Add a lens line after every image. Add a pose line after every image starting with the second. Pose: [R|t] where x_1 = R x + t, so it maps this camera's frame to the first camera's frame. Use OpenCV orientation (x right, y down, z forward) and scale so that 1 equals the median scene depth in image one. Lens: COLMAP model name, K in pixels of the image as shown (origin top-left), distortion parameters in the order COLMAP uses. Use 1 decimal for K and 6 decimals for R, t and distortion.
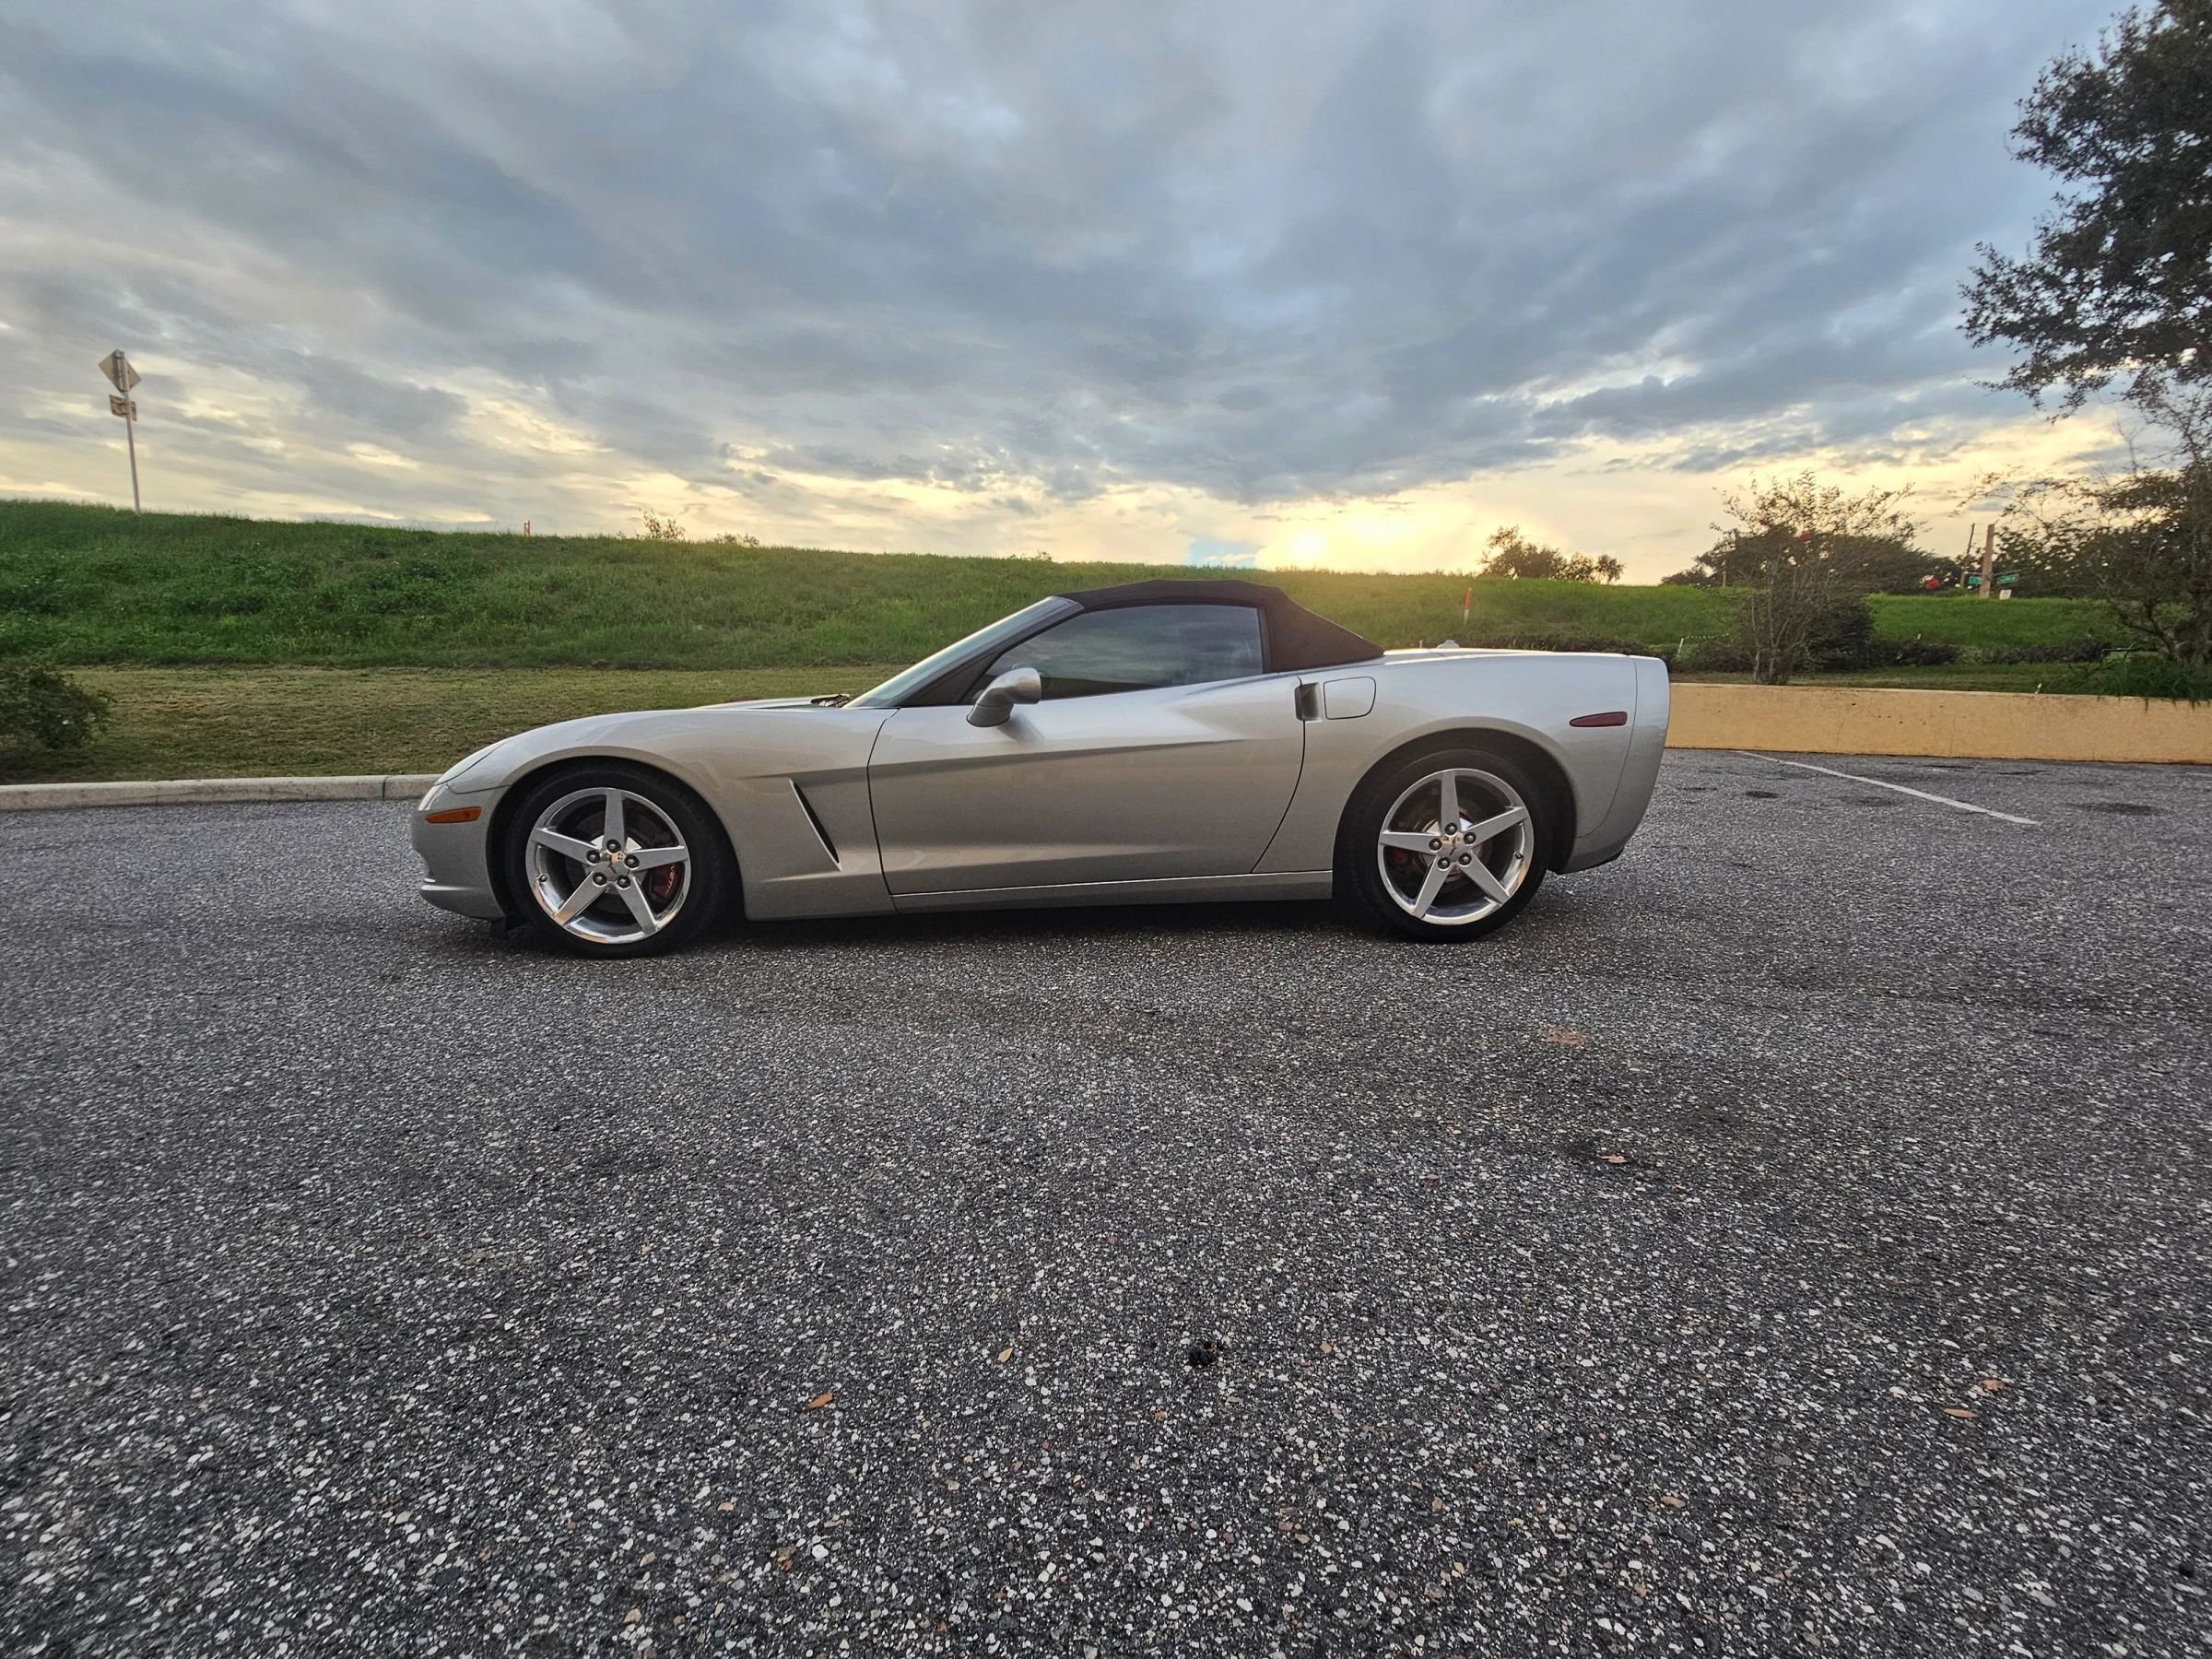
lens RADIAL K [[911.1, 0, 1103.9], [0, 911.1, 831.2], [0, 0, 1]] dist [-0.001643, 0.000265]
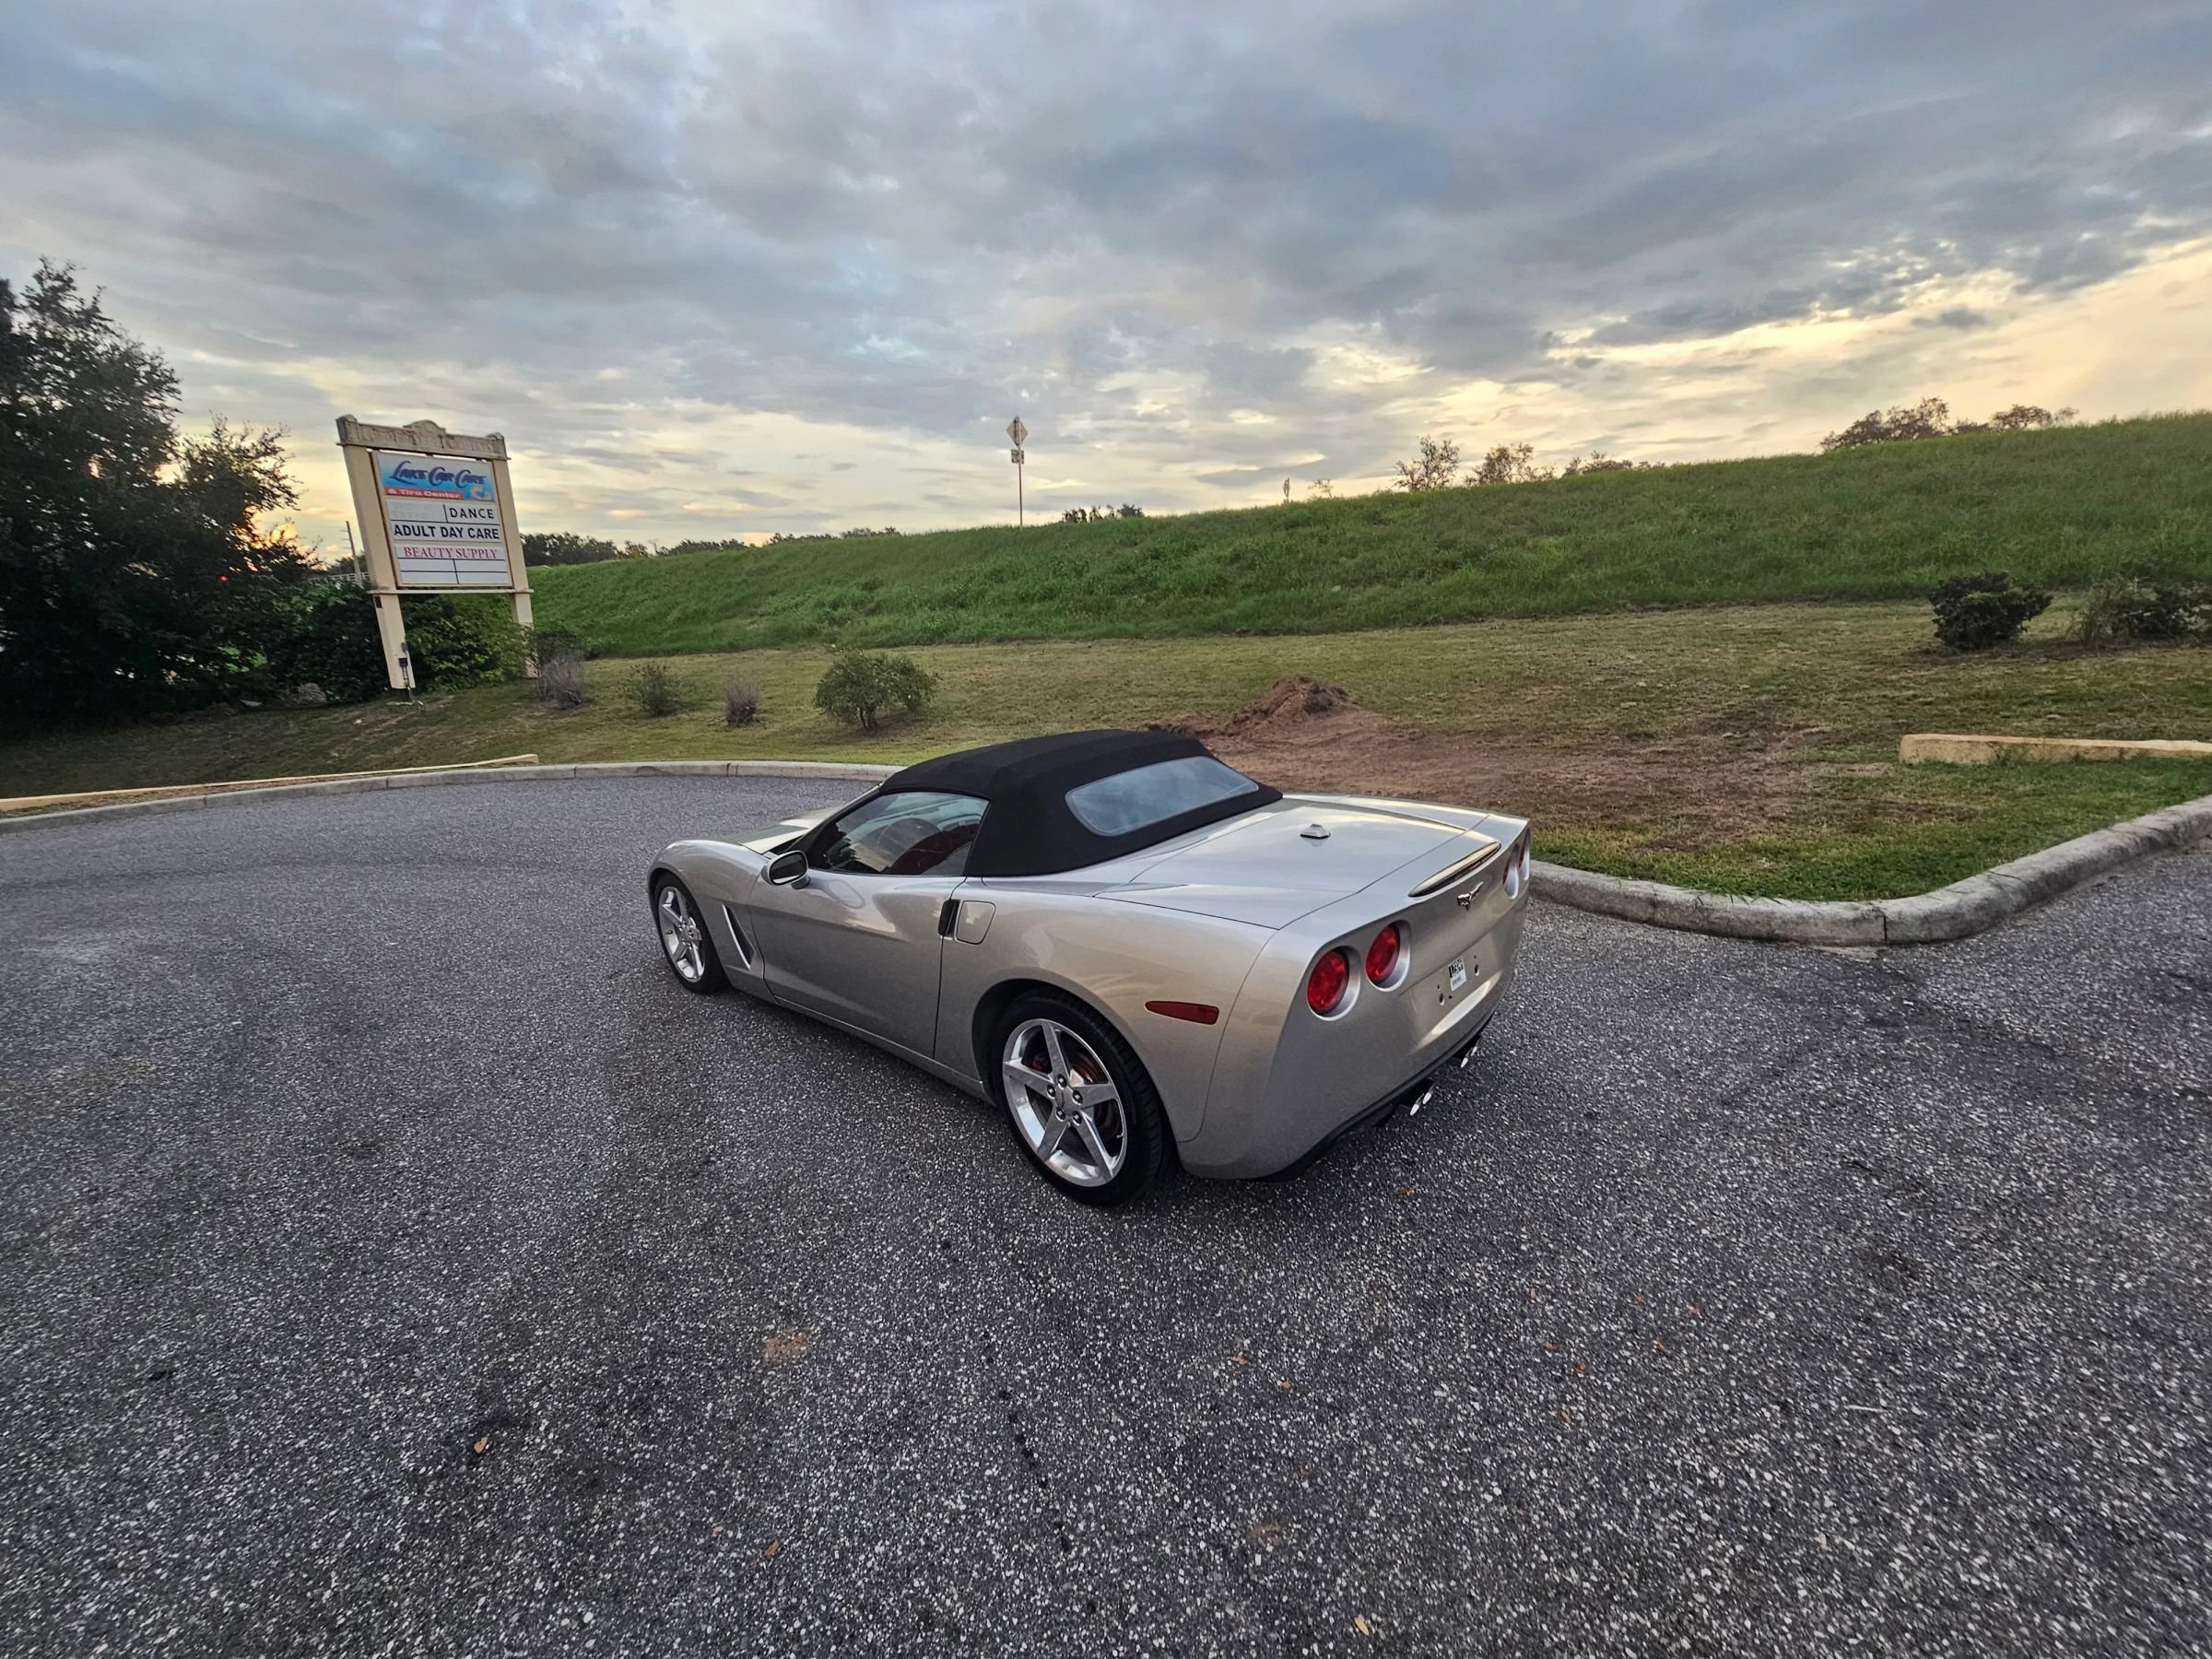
lens RADIAL K [[908.4, 0, 1104.0], [0, 908.4, 829.6], [0, 0, 1]] dist [-0.001692, 0.000208]
pose [[0.692028, 0.129242, -0.710207, 0.854187], [-0.062853, 0.990894, 0.119078, -0.301091], [0.719129, -0.037767, 0.693849, 0.346205]]
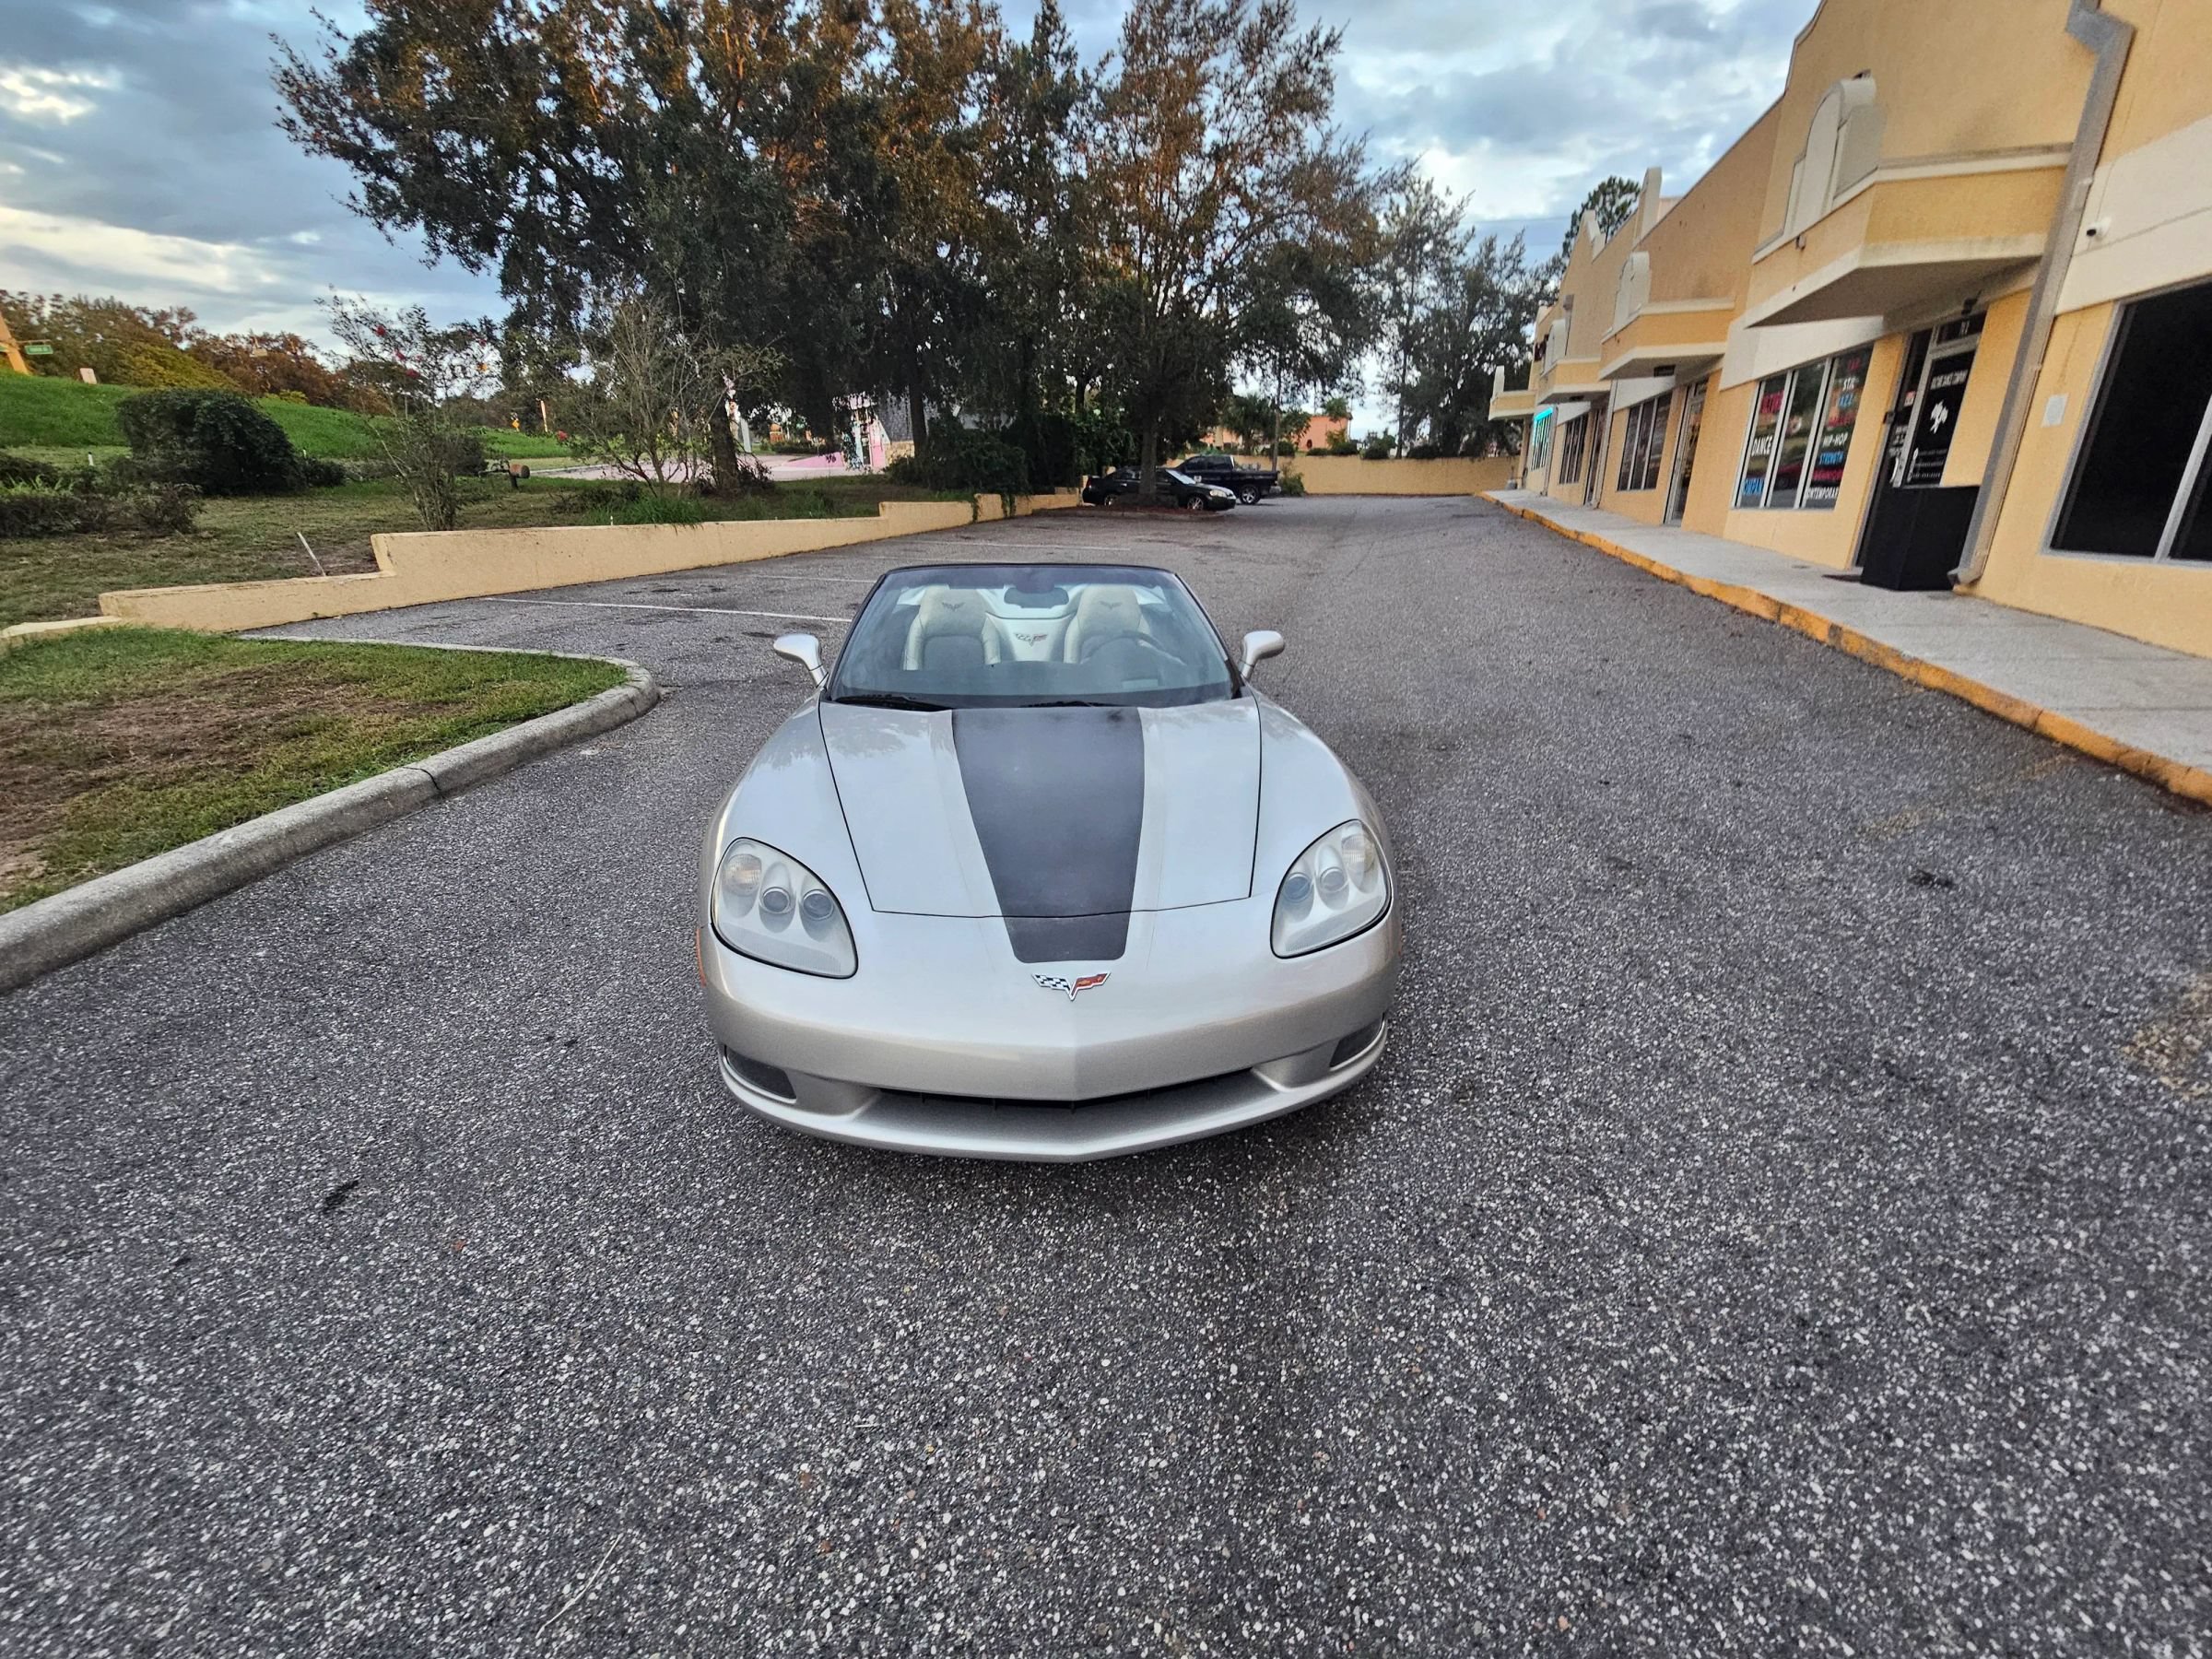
lens RADIAL K [[917.1, 0, 1106.8], [0, 917.1, 829.8], [0, 0, 1]] dist [-0.002551, 0.000654]
pose [[-0.050605, -0.370538, 0.927438, -1.141343], [0.160856, 0.913479, 0.373739, -0.356646], [-0.985680, 0.168097, 0.013376, 0.979297]]
